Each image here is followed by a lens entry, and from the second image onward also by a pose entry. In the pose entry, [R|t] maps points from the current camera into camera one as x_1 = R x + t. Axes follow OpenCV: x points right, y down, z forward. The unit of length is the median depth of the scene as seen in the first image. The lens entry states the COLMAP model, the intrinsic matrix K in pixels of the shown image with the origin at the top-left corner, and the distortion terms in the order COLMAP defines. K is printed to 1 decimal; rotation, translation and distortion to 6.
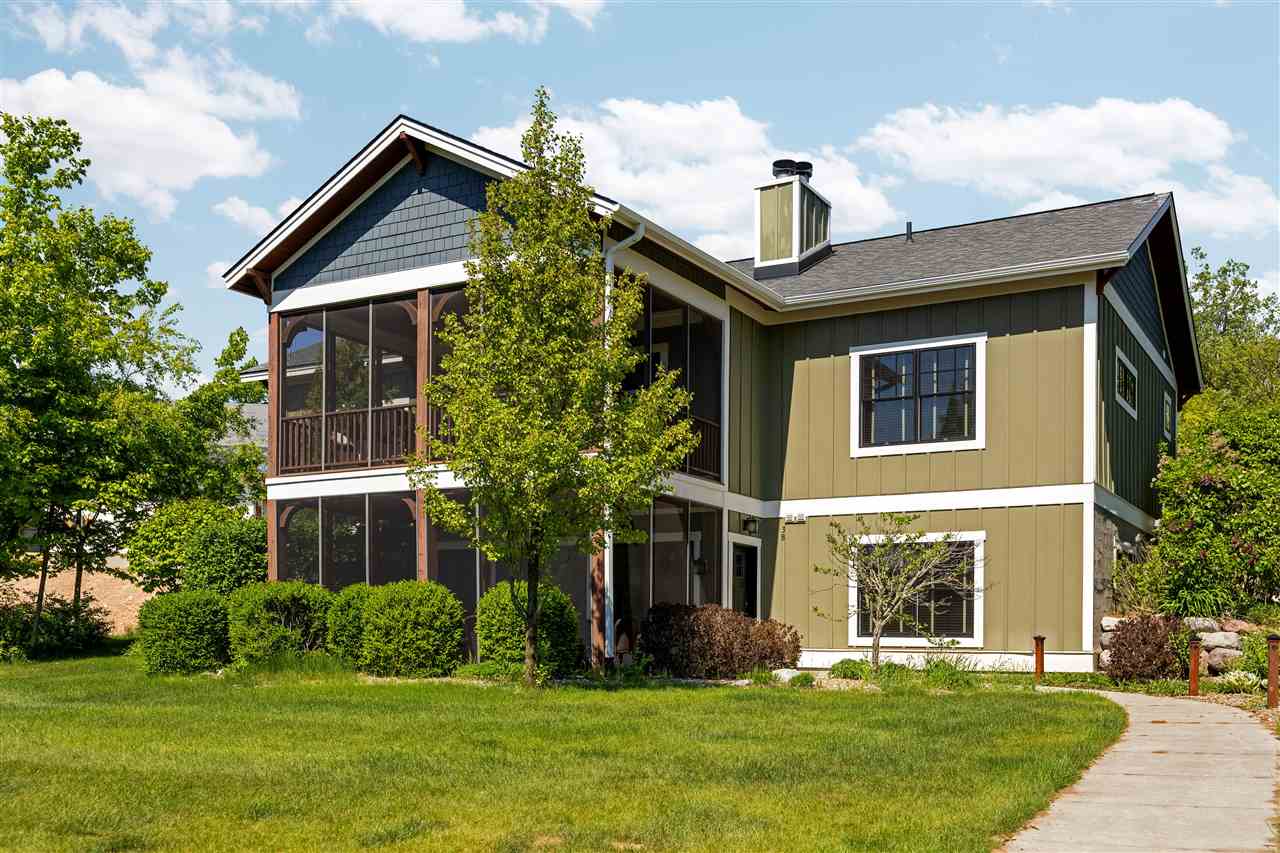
lens RADIAL K [[1227.8, 0, 638.9], [0, 1227.8, 442.3], [0, 0, 1]] dist [0.009319, 0.006976]
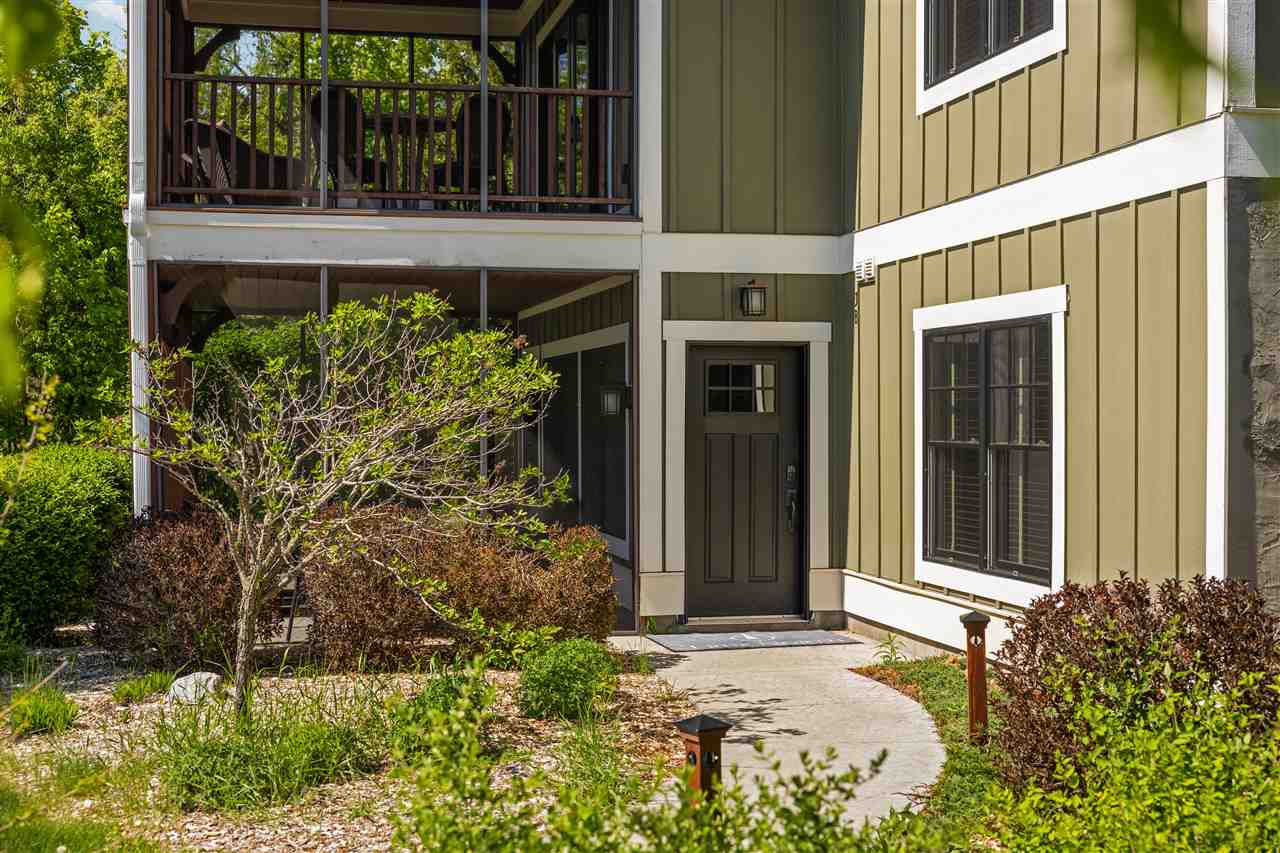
lens RADIAL K [[1824.0, 0, 640.0], [0, 1824.0, 426.5], [0, 0, 1]] dist [-0.014285, 0.127205]
pose [[0.667005, -0.003870, -0.745043, 0.558268], [0.127789, 0.985762, 0.109283, 0.036080], [0.734013, -0.168101, 0.658003, 0.525718]]
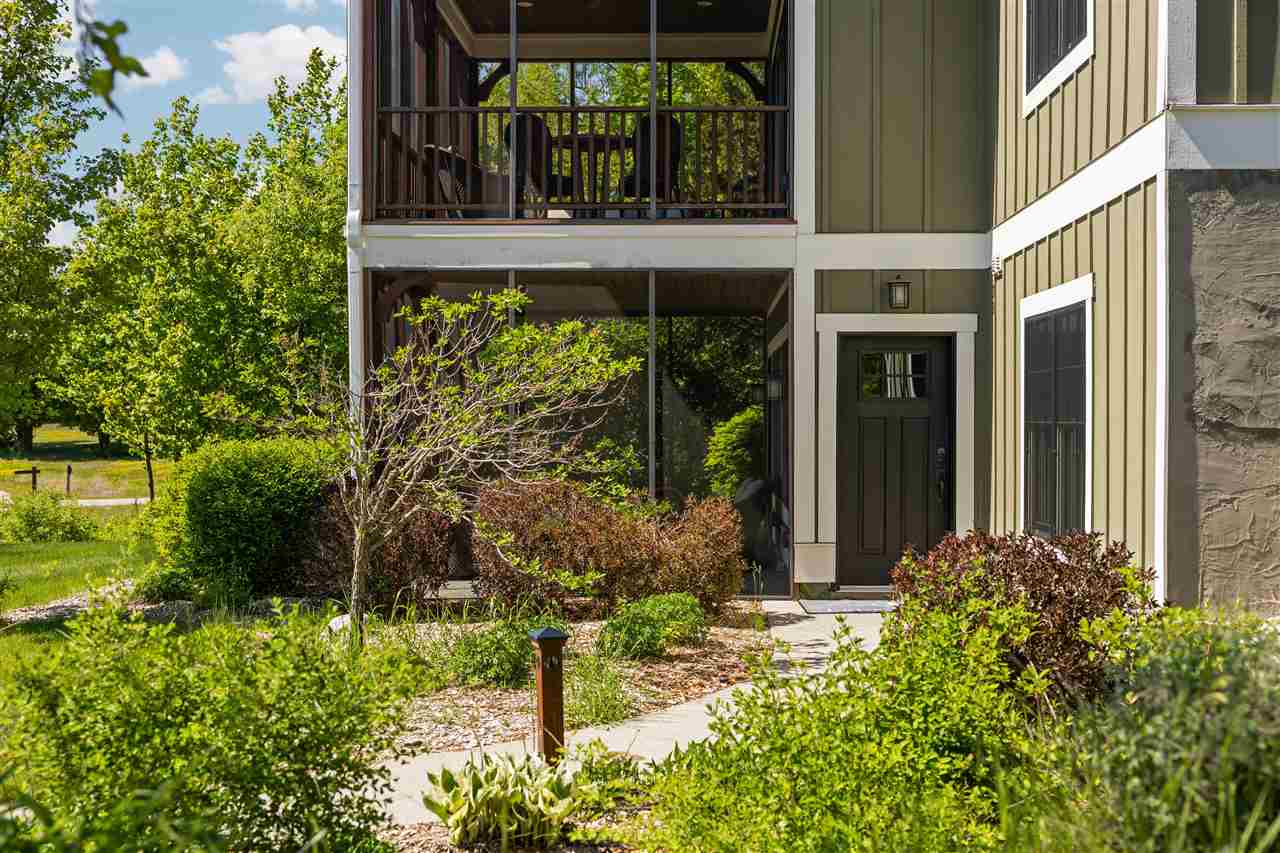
lens RADIAL K [[1768.0, 0, 642.5], [0, 1768.0, 442.0], [0, 0, 1]] dist [0.004852, -0.050394]
pose [[0.471247, 0.004362, -0.881990, 0.659861], [0.147872, 0.985443, 0.083882, 0.052675], [0.869517, -0.169951, 0.463742, 0.579086]]
